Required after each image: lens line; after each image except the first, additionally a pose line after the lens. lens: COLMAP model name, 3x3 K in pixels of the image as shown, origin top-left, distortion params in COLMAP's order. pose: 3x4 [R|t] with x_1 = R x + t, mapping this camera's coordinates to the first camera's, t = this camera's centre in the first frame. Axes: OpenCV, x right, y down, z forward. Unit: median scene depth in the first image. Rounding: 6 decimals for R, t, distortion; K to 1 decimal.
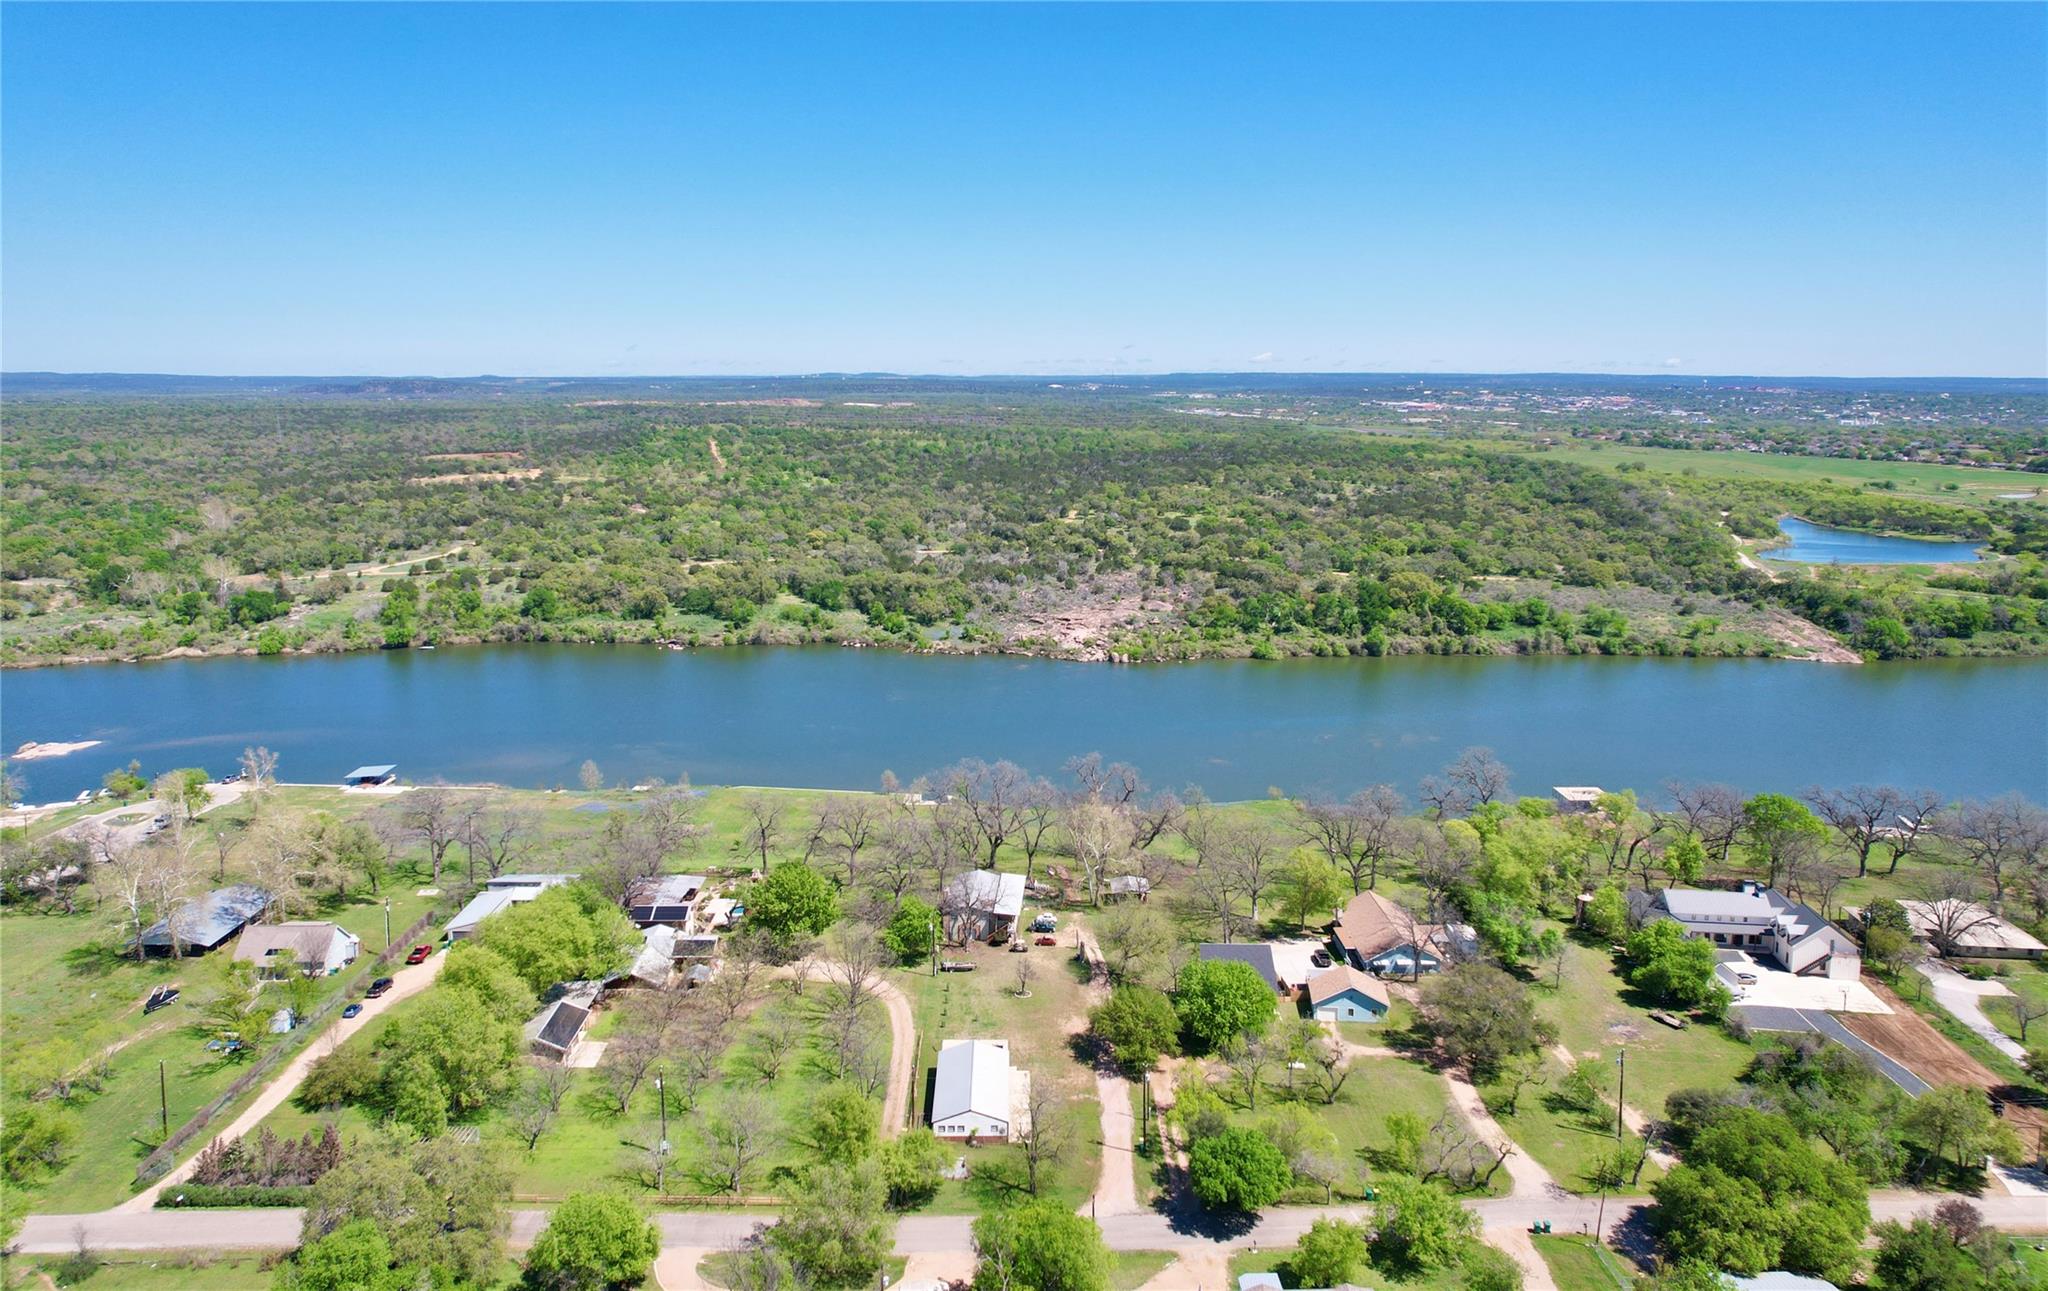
lens RADIAL K [[1368.1, 0, 1024.5], [0, 1368.1, 648.7], [0, 0, 1]] dist [-0.033153, 0.001013]
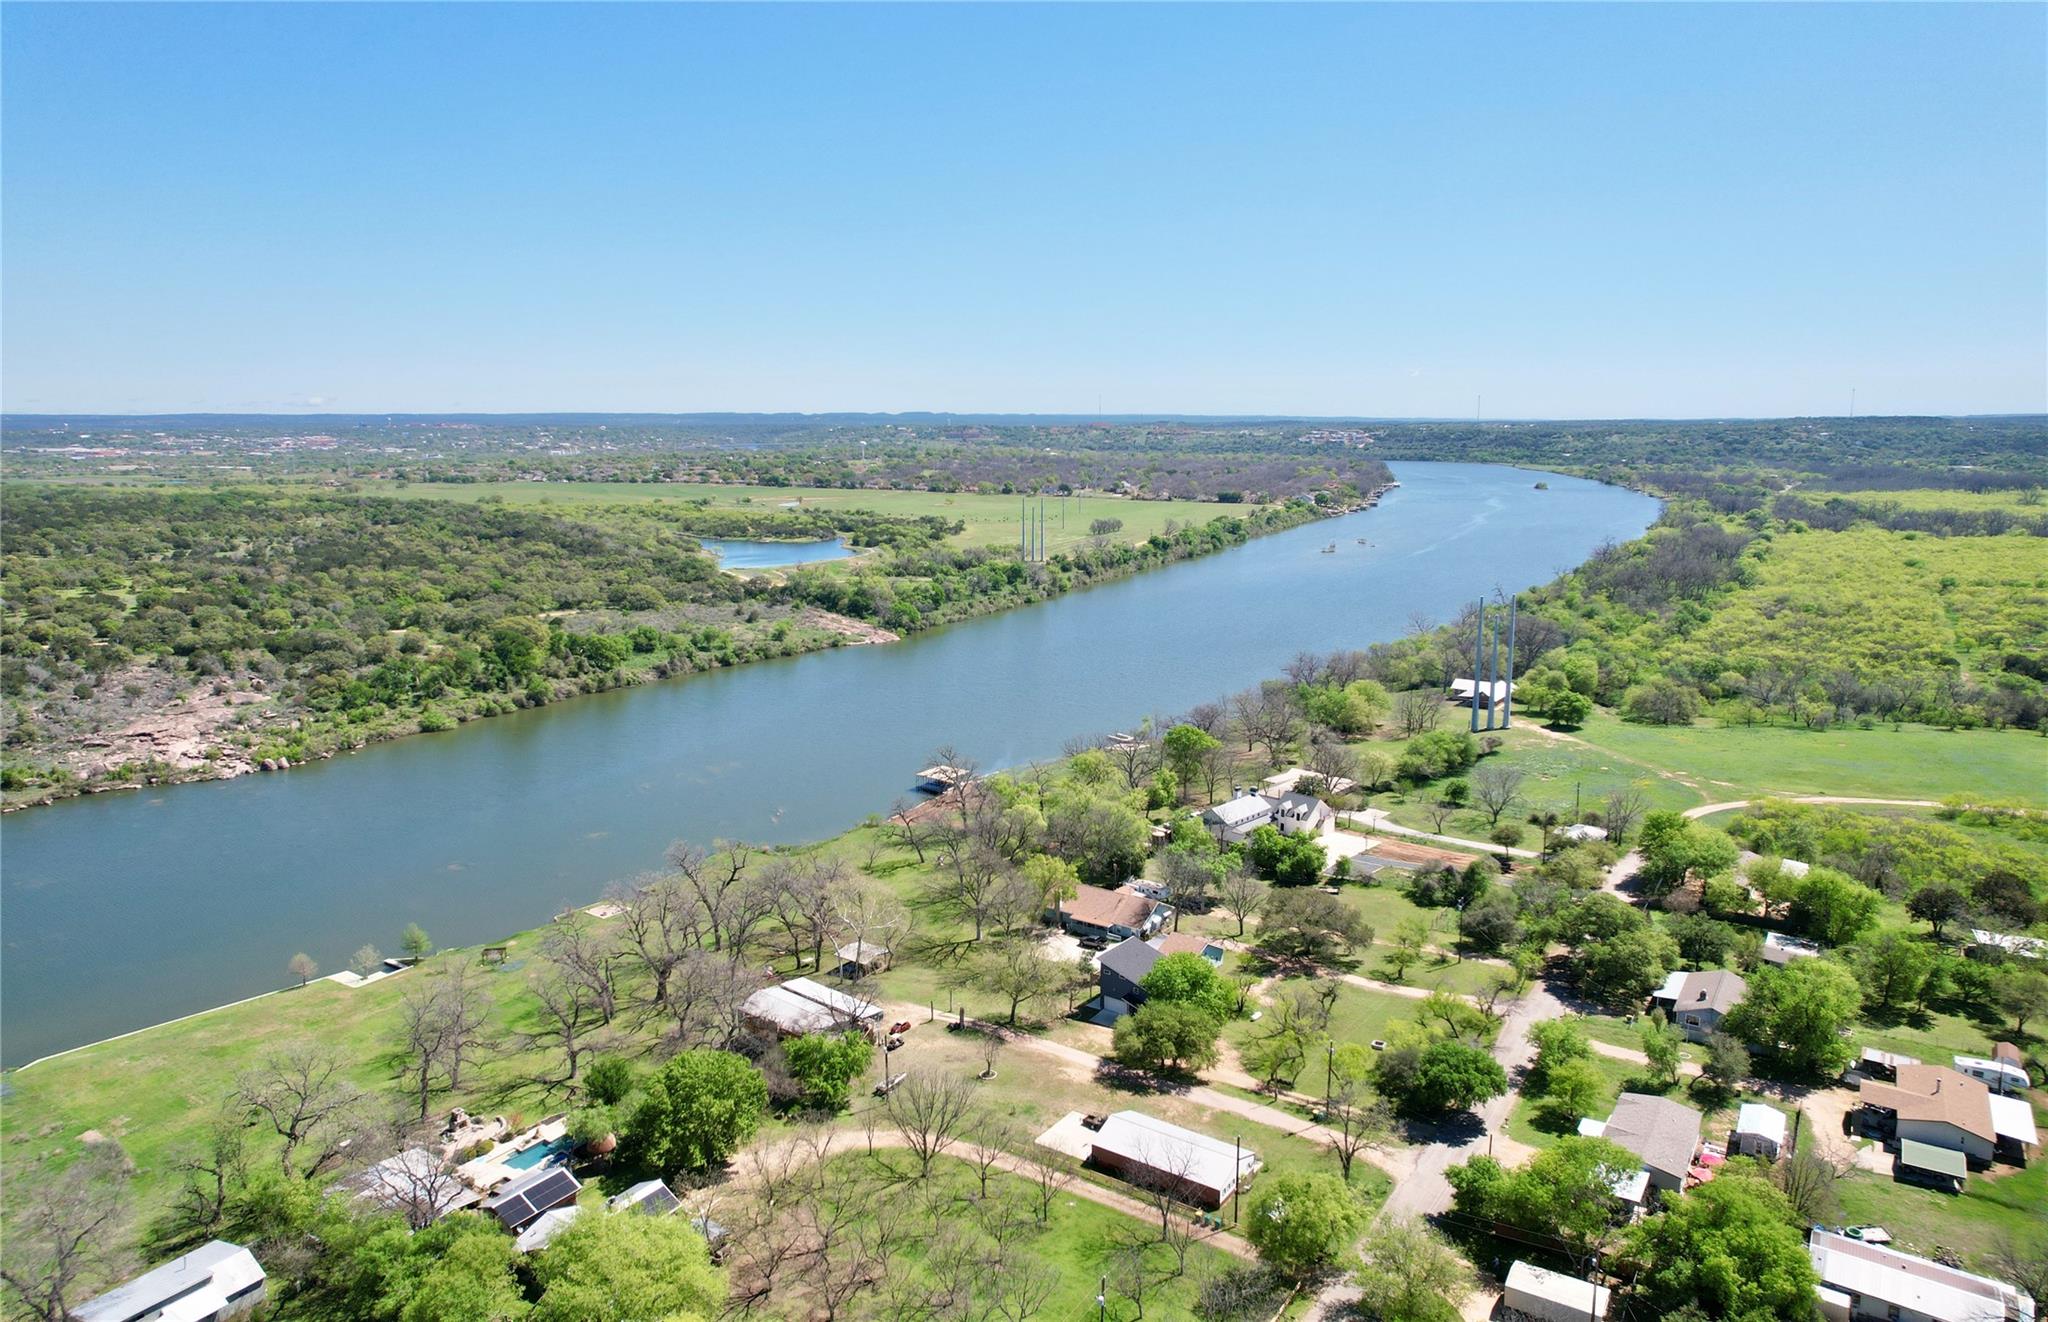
lens RADIAL K [[1311.1, 0, 1033.6], [0, 1311.1, 654.5], [0, 0, 1]] dist [-0.053467, 0.004918]
pose [[0.580288, -0.149546, 0.800564, -0.270125], [0.161772, 0.984574, 0.066659, -0.034842], [-0.798183, 0.090827, 0.595529, 0.172889]]
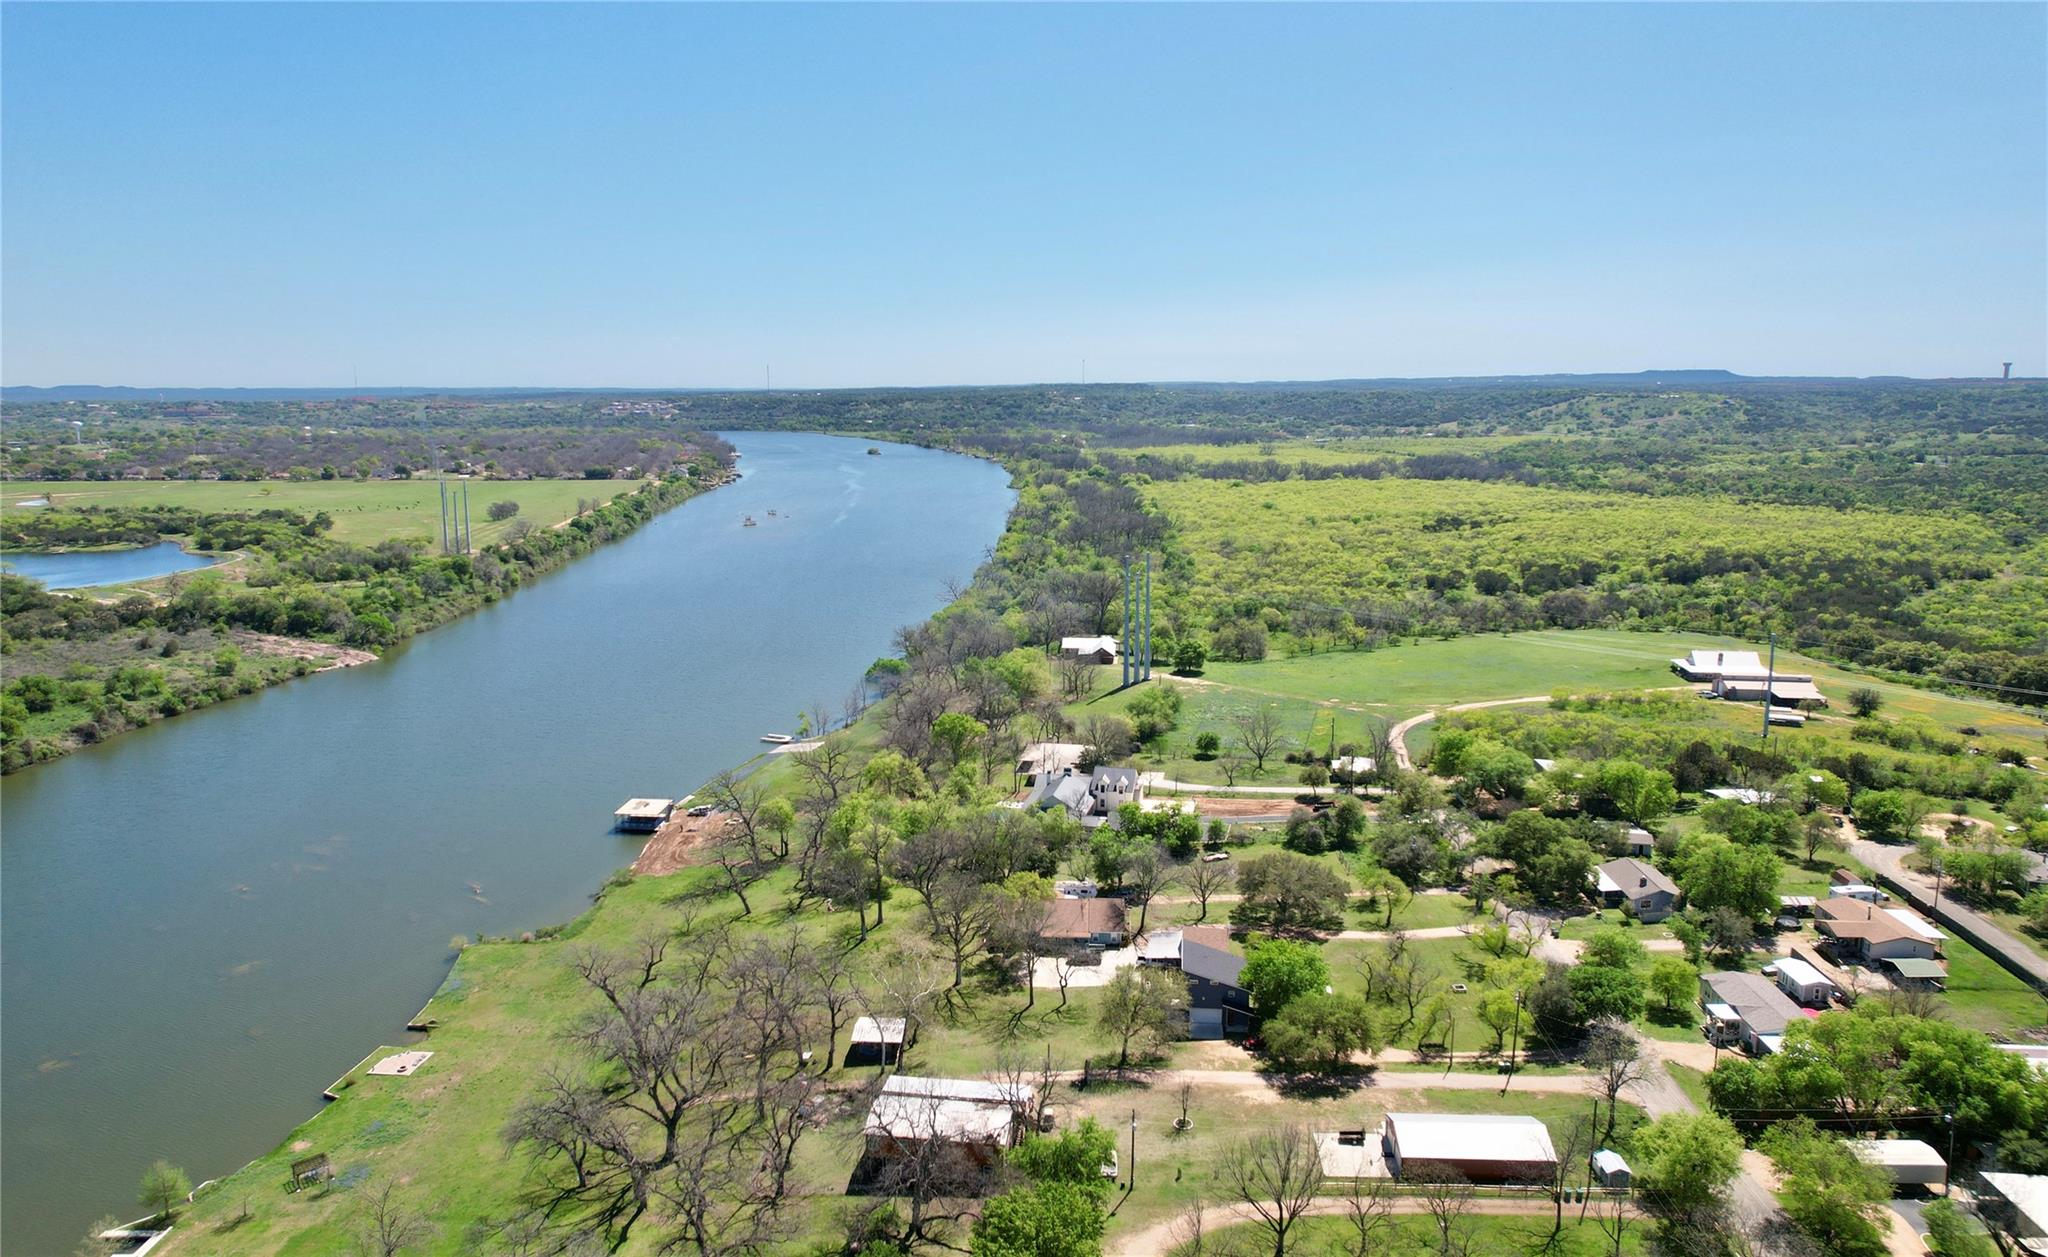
lens RADIAL K [[1329.0, 0, 1016.1], [0, 1329.0, 626.9], [0, 0, 1]] dist [-0.041891, 0.011692]
pose [[0.071347, -0.180485, 0.980987, -0.303075], [0.195480, 0.966951, 0.163686, -0.077543], [-0.978109, 0.180085, 0.104270, 0.405189]]
